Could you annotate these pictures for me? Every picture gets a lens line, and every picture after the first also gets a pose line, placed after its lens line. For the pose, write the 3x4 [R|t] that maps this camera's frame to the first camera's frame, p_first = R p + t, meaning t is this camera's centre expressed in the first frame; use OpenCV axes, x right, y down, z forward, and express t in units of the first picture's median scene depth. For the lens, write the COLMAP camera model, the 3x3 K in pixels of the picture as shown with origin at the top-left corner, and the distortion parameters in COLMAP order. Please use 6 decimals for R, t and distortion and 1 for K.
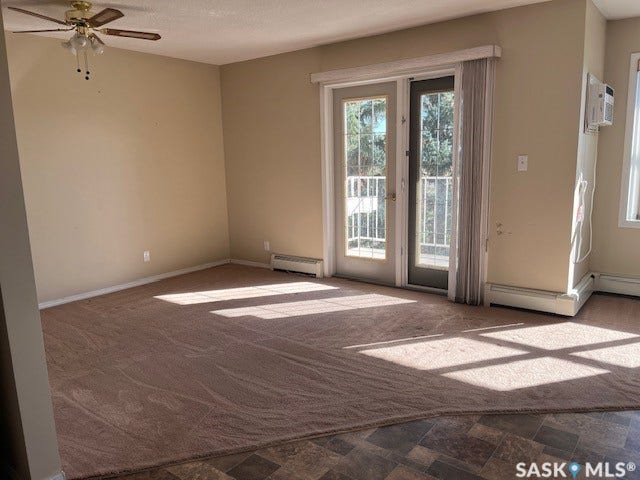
lens RADIAL K [[485.0, 0, 322.8], [0, 485.0, 238.6], [0, 0, 1]] dist [0.064701, -0.085379]
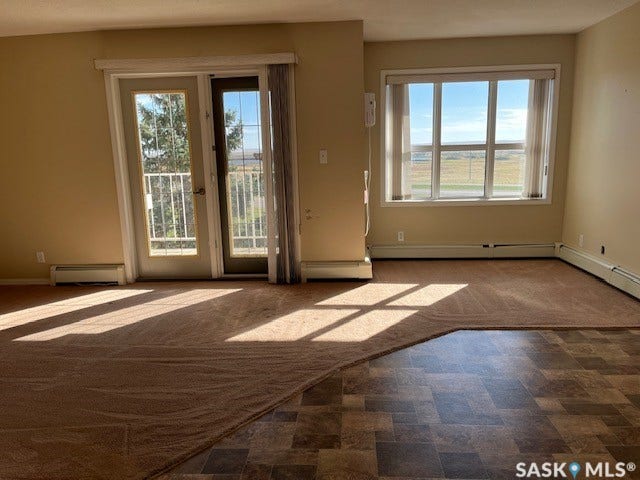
lens RADIAL K [[480.2, 0, 322.0], [0, 480.2, 241.9], [0, 0, 1]] dist [0.052201, -0.077517]
pose [[0.830014, -0.100869, 0.548546, -0.237192], [0.097920, 0.994588, 0.034725, 0.008886], [-0.549080, 0.024892, 0.835399, 0.034412]]
